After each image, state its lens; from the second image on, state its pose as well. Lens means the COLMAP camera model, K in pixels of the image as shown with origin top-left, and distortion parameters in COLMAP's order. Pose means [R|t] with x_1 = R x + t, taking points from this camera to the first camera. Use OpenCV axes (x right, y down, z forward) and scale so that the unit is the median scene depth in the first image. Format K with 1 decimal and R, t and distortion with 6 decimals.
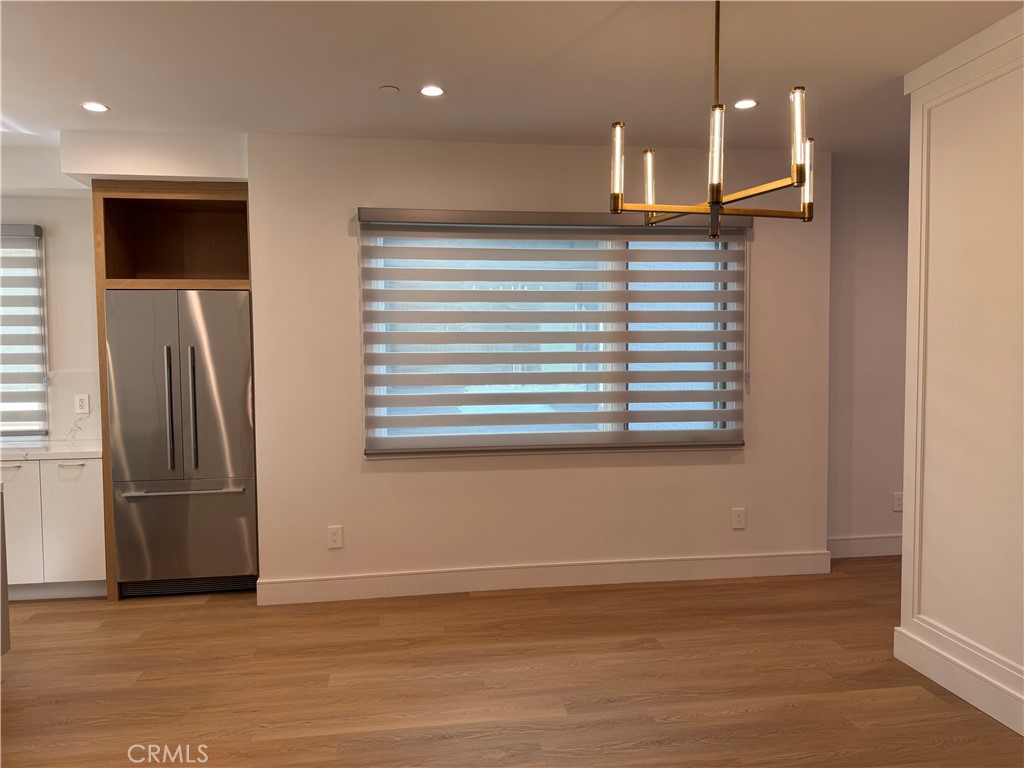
lens RADIAL K [[731.8, 0, 512.0], [0, 731.8, 384.0], [0, 0, 1]] dist [0.024636, -0.004008]
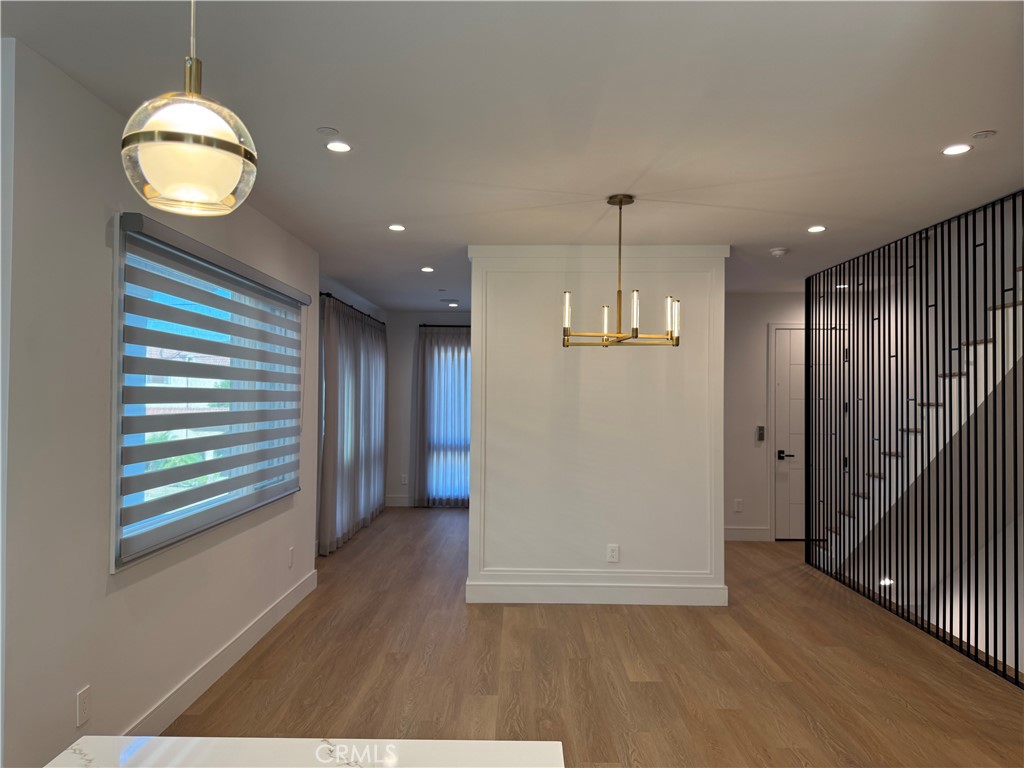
lens RADIAL K [[731.1, 0, 526.3], [0, 731.1, 382.0], [0, 0, 1]] dist [0.084842, -0.002411]
pose [[0.134558, 0.029113, 0.990478, -1.009394], [0.028917, 0.999027, -0.033293, -0.047923], [-0.990484, 0.033121, 0.133585, 0.618138]]
